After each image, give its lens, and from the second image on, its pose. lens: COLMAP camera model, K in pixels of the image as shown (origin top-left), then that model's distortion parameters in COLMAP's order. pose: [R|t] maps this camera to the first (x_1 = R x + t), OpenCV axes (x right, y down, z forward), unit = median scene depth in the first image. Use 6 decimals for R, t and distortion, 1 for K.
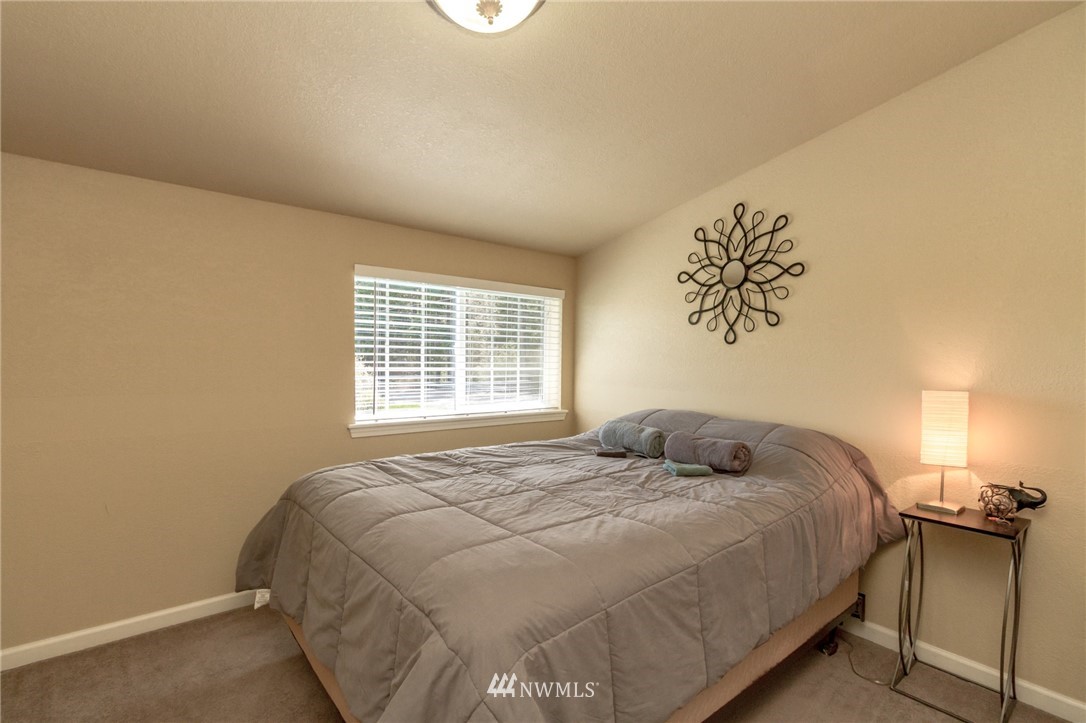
lens RADIAL K [[517.9, 0, 545.4], [0, 517.9, 362.6], [0, 0, 1]] dist [0.000566, -0.000495]
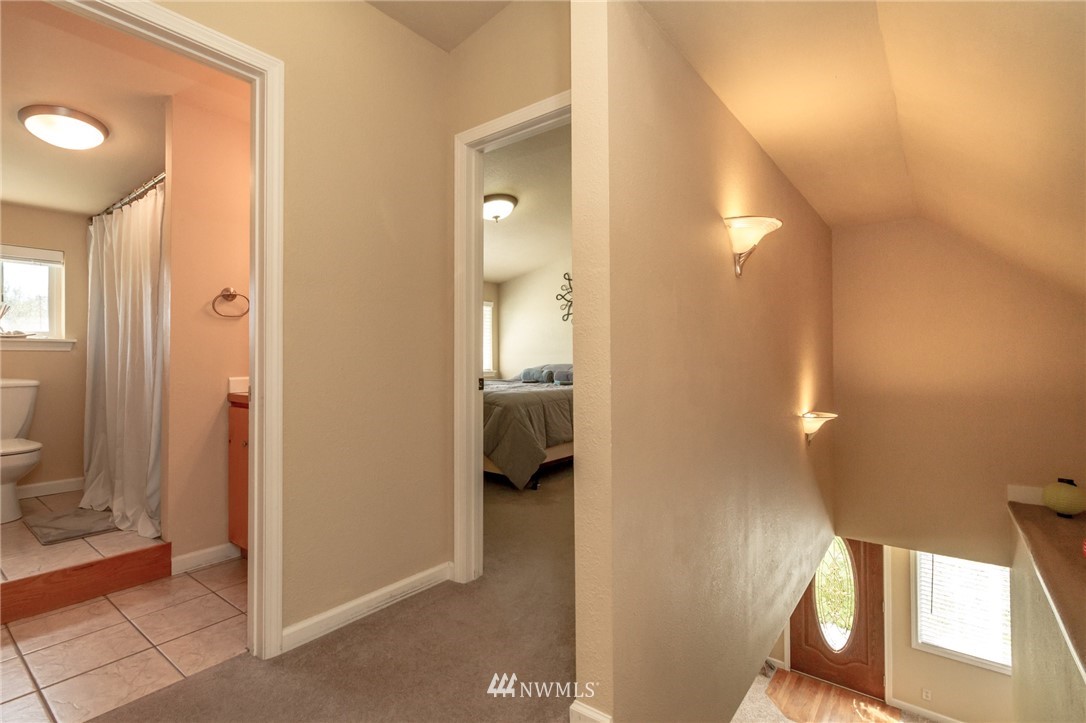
lens RADIAL K [[517.9, 0, 540.2], [0, 517.9, 352.6], [0, 0, 1]] dist [0.000566, -0.000495]
pose [[0.972625, -0.020331, 0.231491, -0.274493], [0.024977, 0.999541, -0.017159, 0.081480], [-0.231036, 0.022471, 0.972686, -0.929904]]
